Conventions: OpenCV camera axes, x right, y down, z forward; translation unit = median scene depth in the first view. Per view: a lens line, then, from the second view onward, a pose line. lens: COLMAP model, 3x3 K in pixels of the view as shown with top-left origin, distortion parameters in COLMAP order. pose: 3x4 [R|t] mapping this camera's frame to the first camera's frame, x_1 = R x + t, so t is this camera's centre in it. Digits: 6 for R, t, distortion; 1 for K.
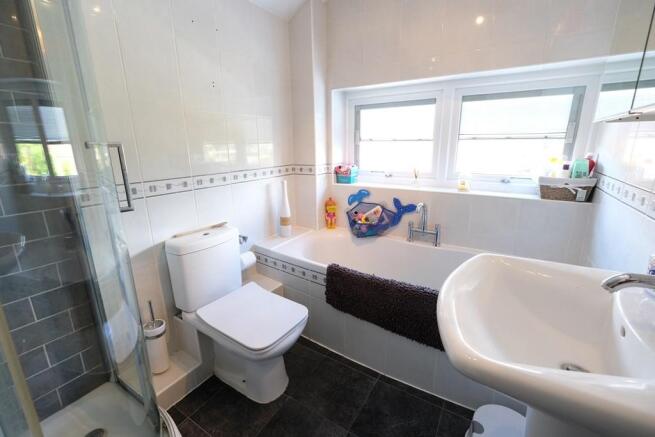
lens RADIAL K [[286.7, 0, 327.0], [0, 286.7, 217.1], [0, 0, 1]] dist [-0.001870, 0.000061]
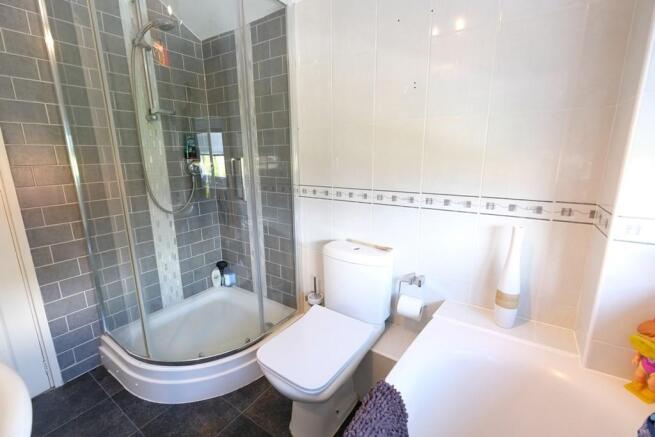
lens RADIAL K [[286.7, 0, 327.0], [0, 286.7, 219.1], [0, 0, 1]] dist [-0.001870, 0.000061]
pose [[-0.053494, 0.217344, -0.974628, 0.439901], [-0.249650, 0.942120, 0.223797, -0.195851], [0.966857, 0.255288, 0.003863, 0.751029]]
